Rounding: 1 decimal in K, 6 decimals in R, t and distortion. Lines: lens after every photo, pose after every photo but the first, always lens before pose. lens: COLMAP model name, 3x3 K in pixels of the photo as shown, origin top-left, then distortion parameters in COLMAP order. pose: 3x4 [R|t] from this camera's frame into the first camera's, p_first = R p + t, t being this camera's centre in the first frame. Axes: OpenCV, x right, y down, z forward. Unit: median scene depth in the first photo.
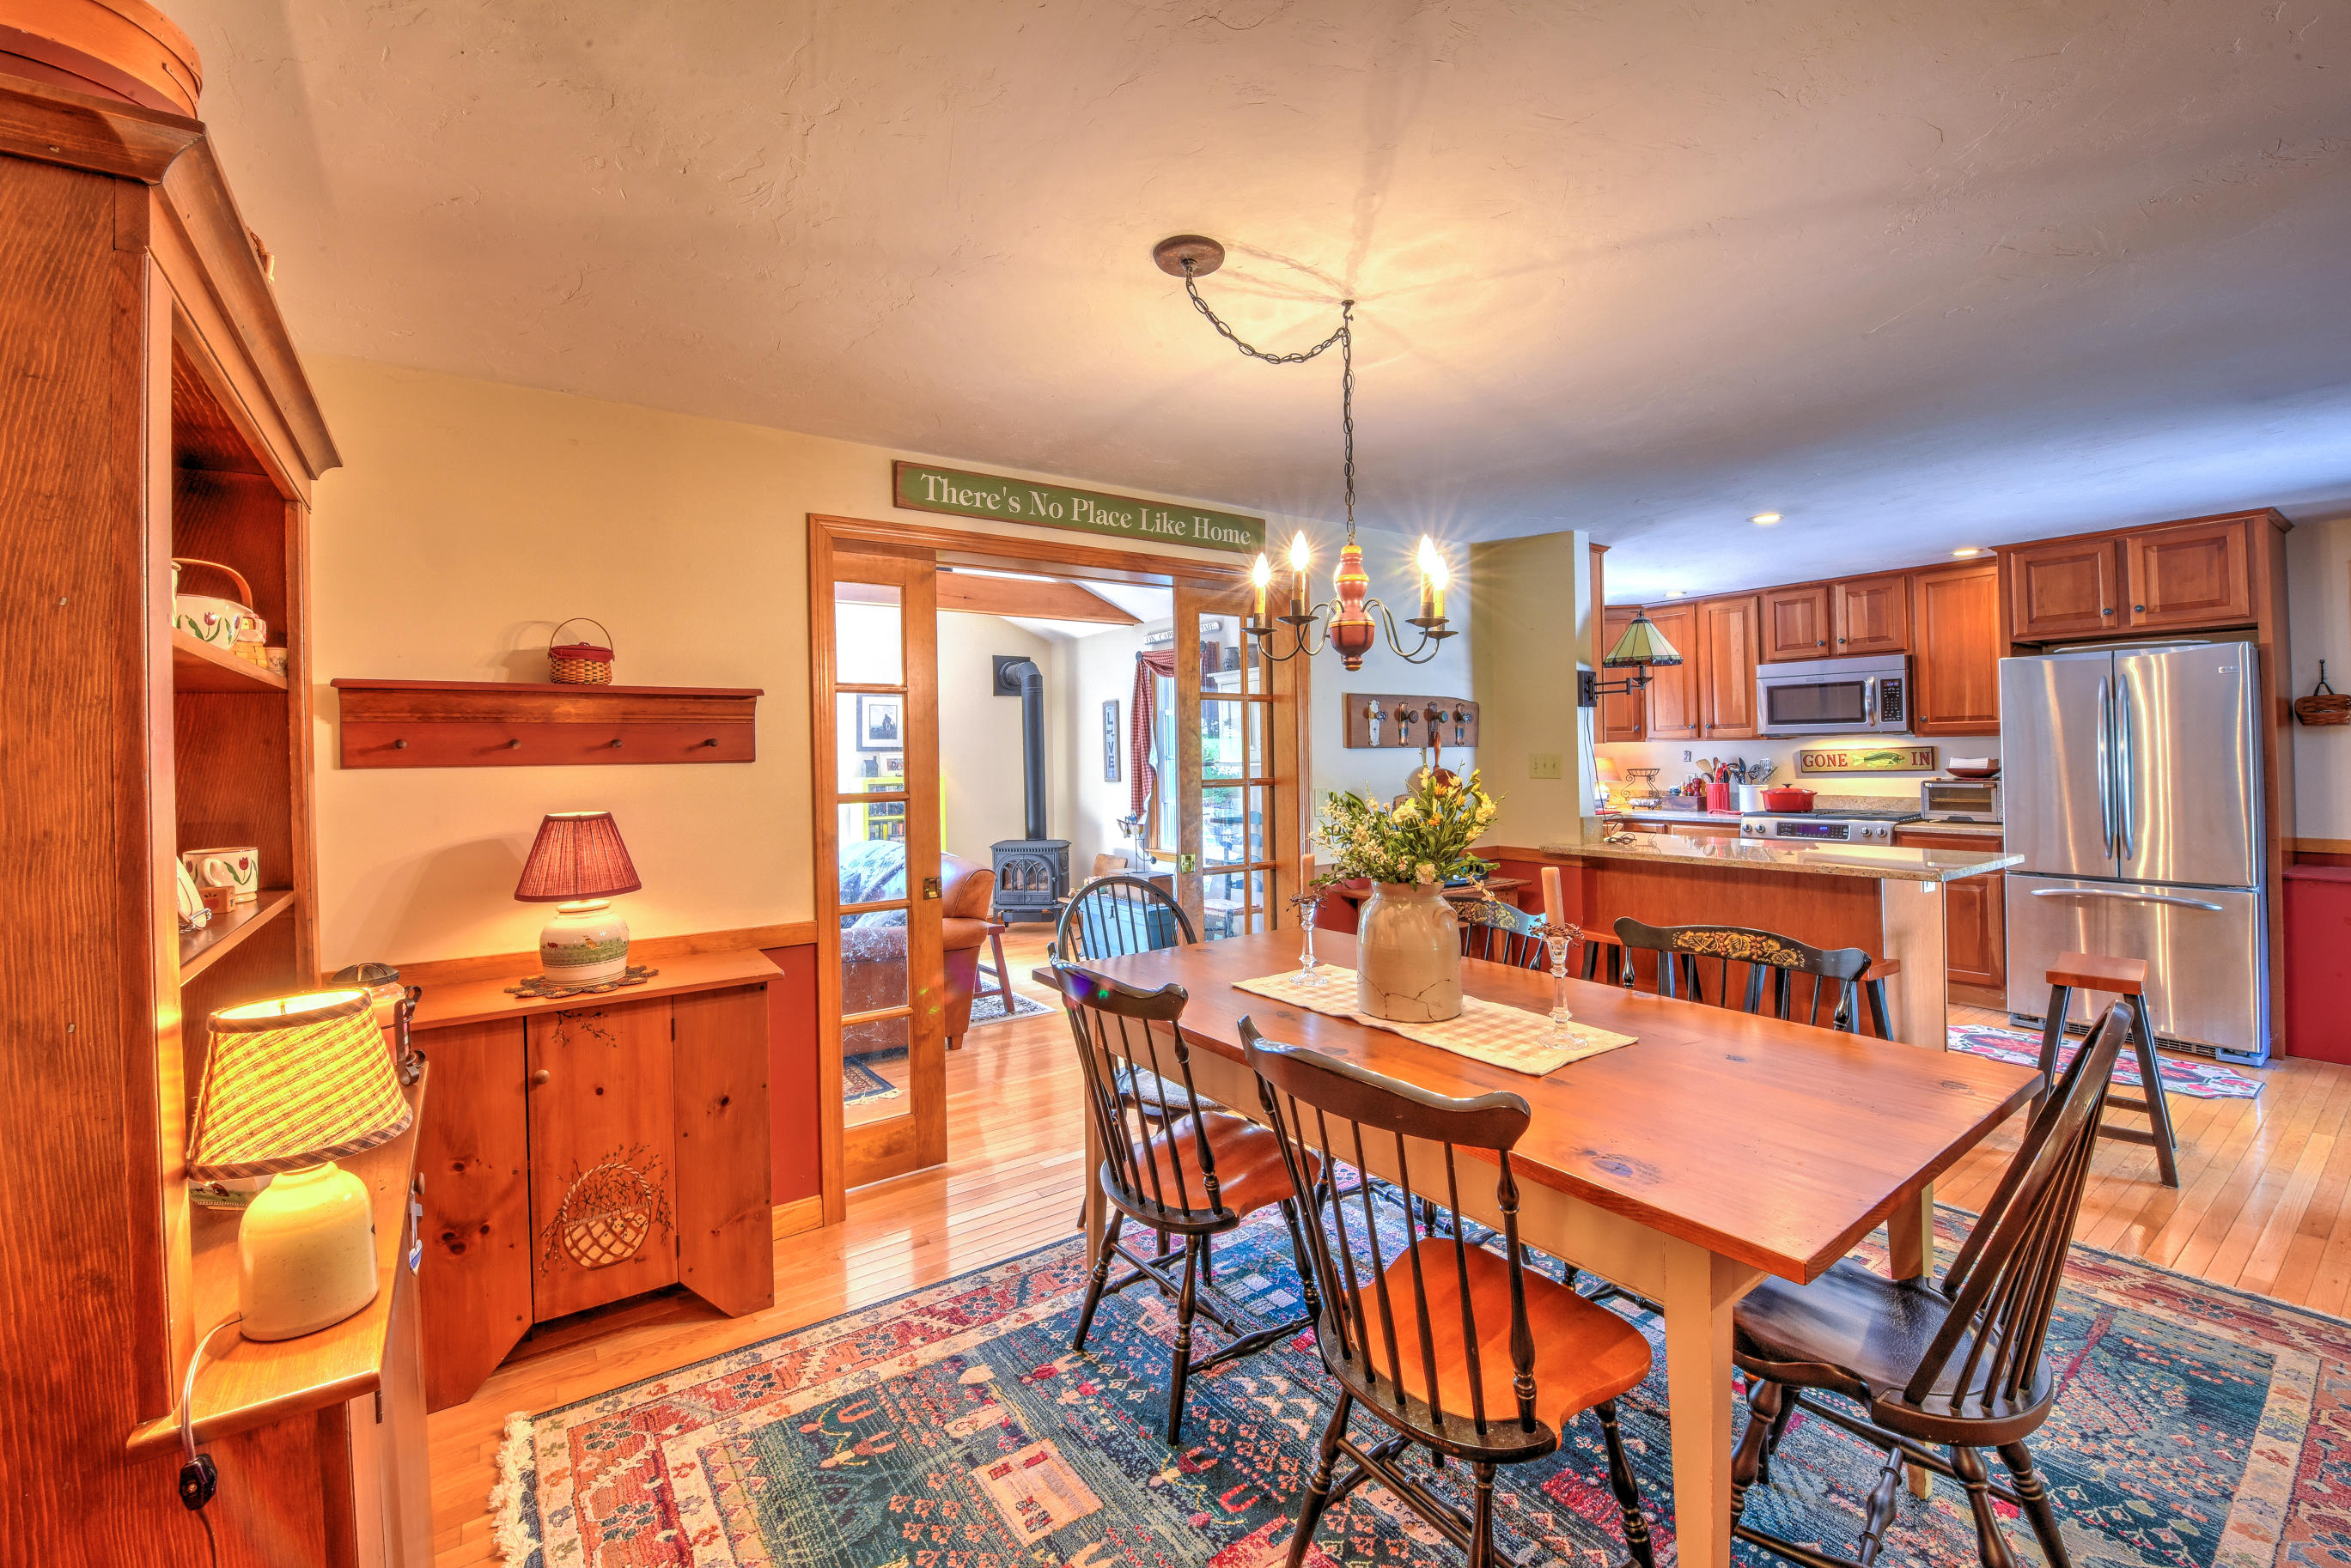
lens RADIAL K [[969.7, 0, 1193.3], [0, 969.7, 742.6], [0, 0, 1]] dist [-0.003500, -0.000755]
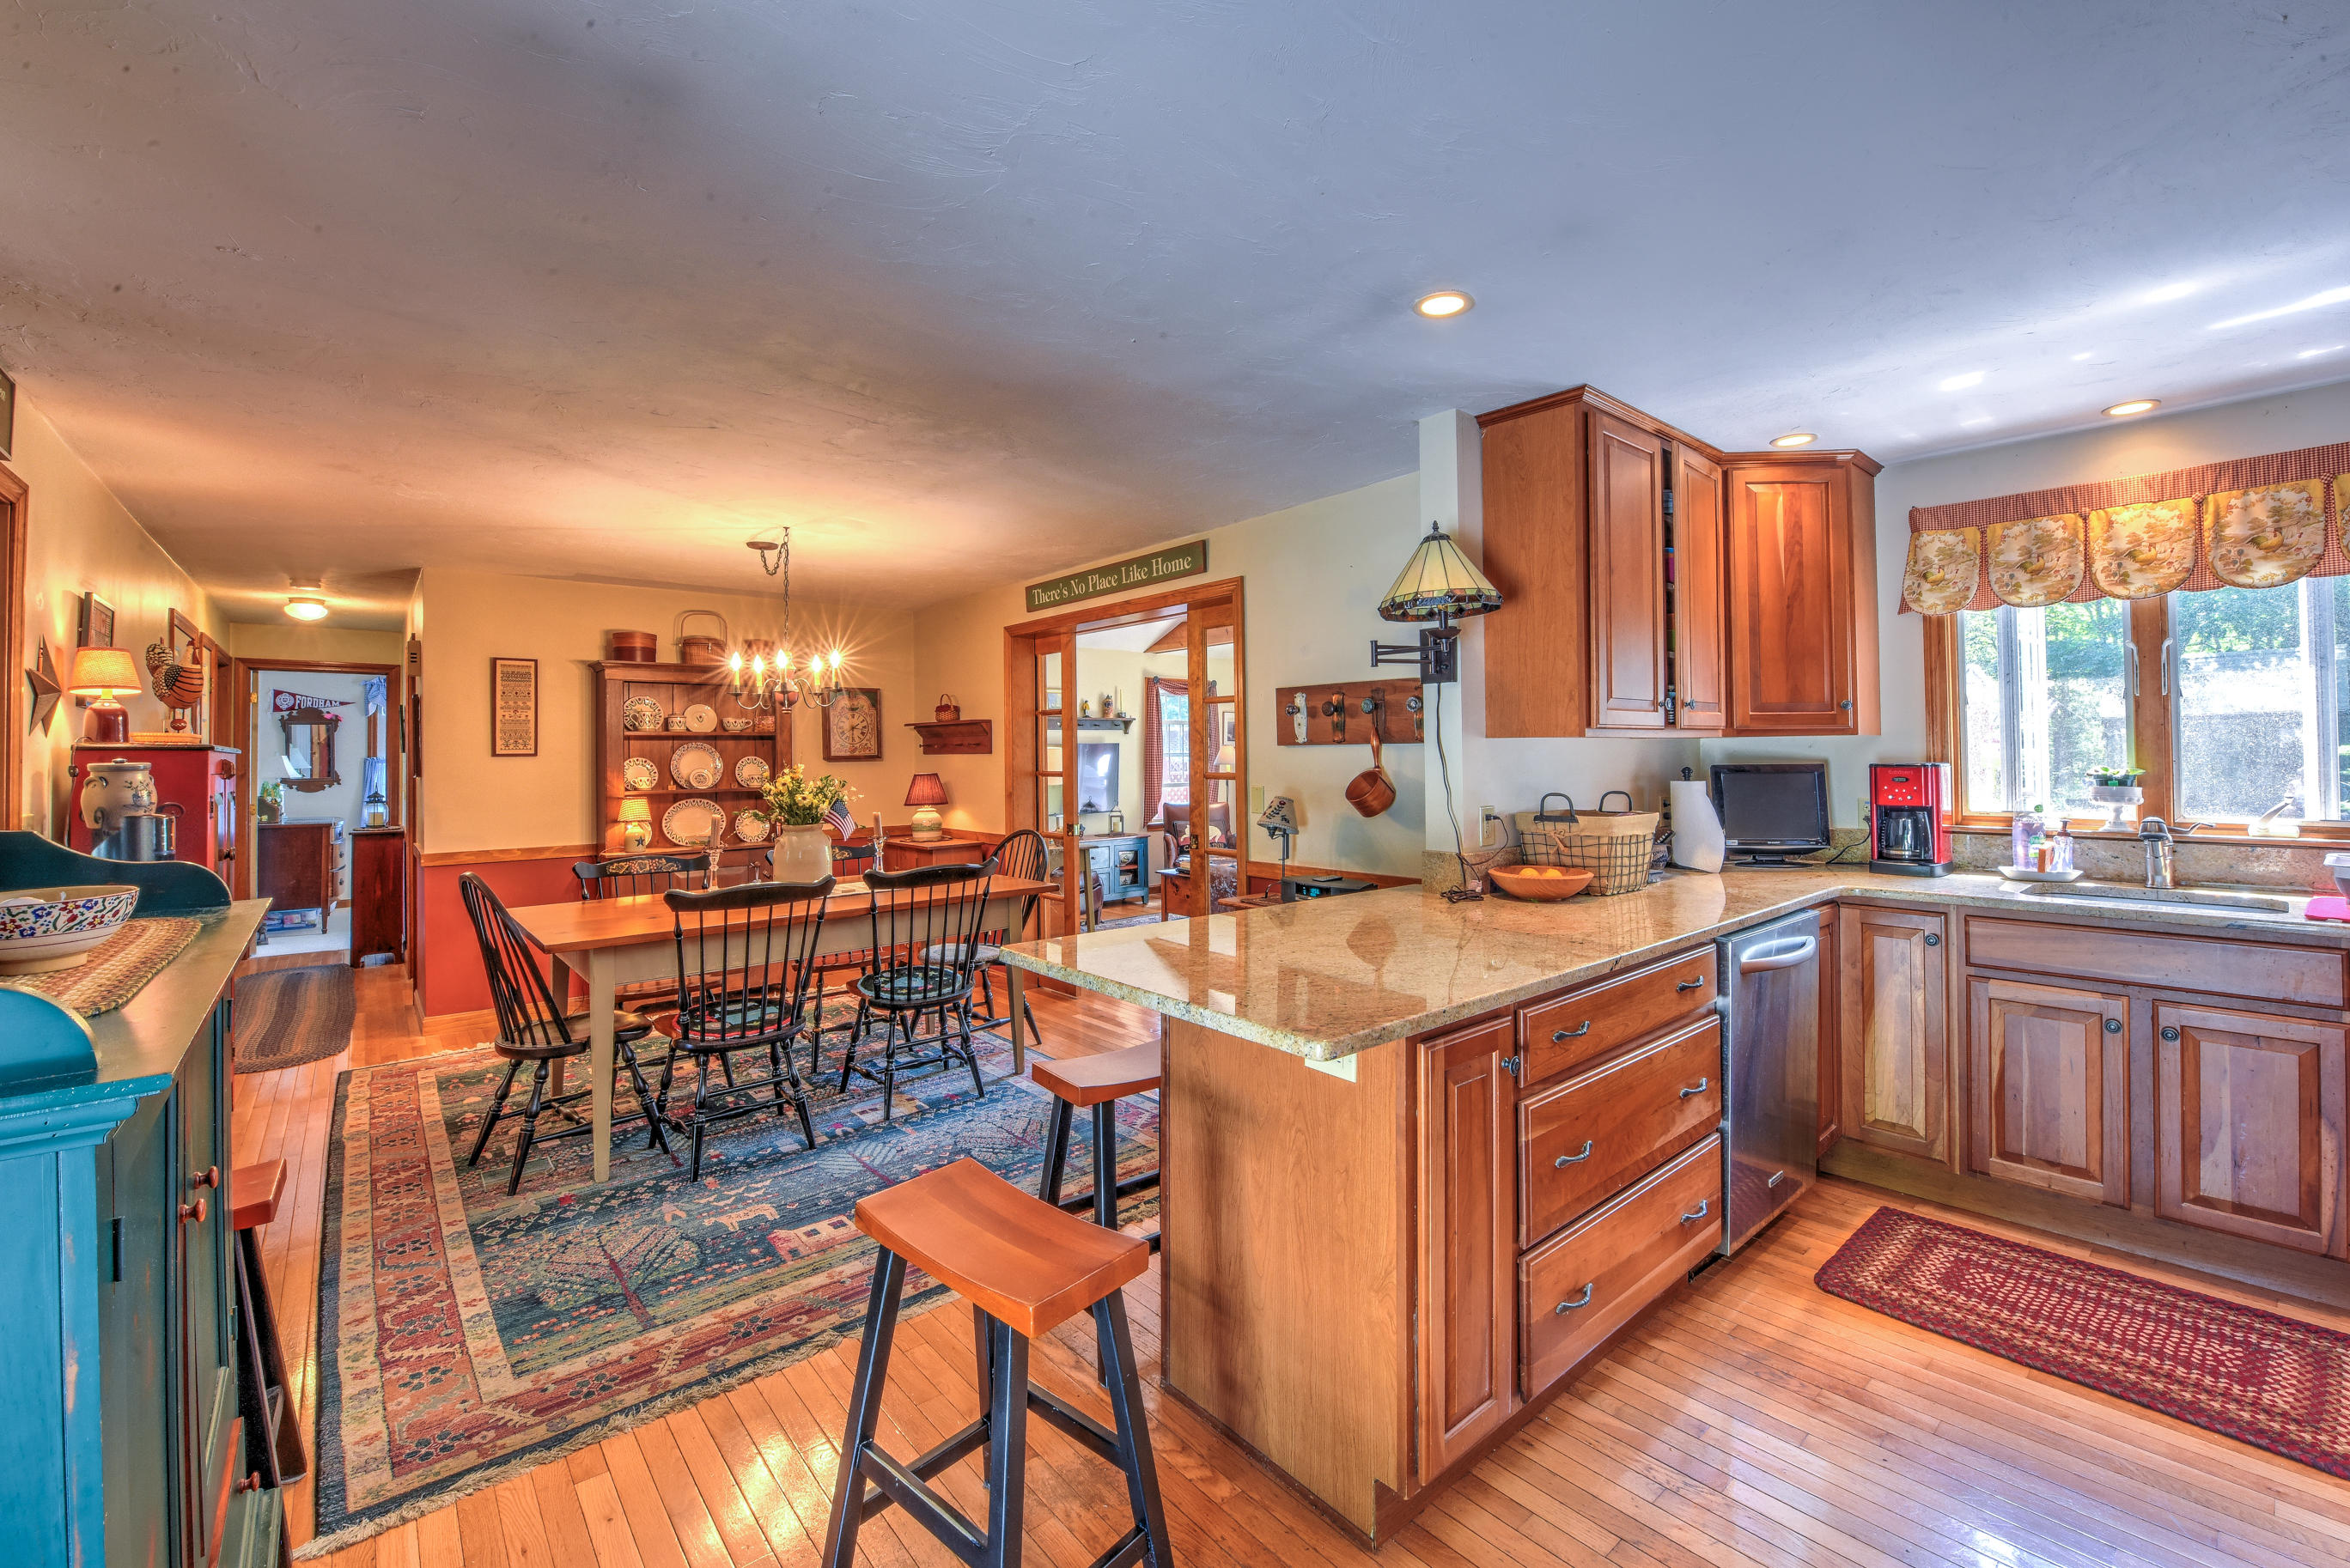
lens RADIAL K [[969.3, 0, 1178.4], [0, 969.3, 771.2], [0, 0, 1]] dist [-0.003500, -0.000755]
pose [[0.074388, 0.026898, -0.996867, 1.534808], [0.015512, 0.999484, 0.028127, 0.003191], [0.997109, -0.017556, 0.073933, 1.157108]]
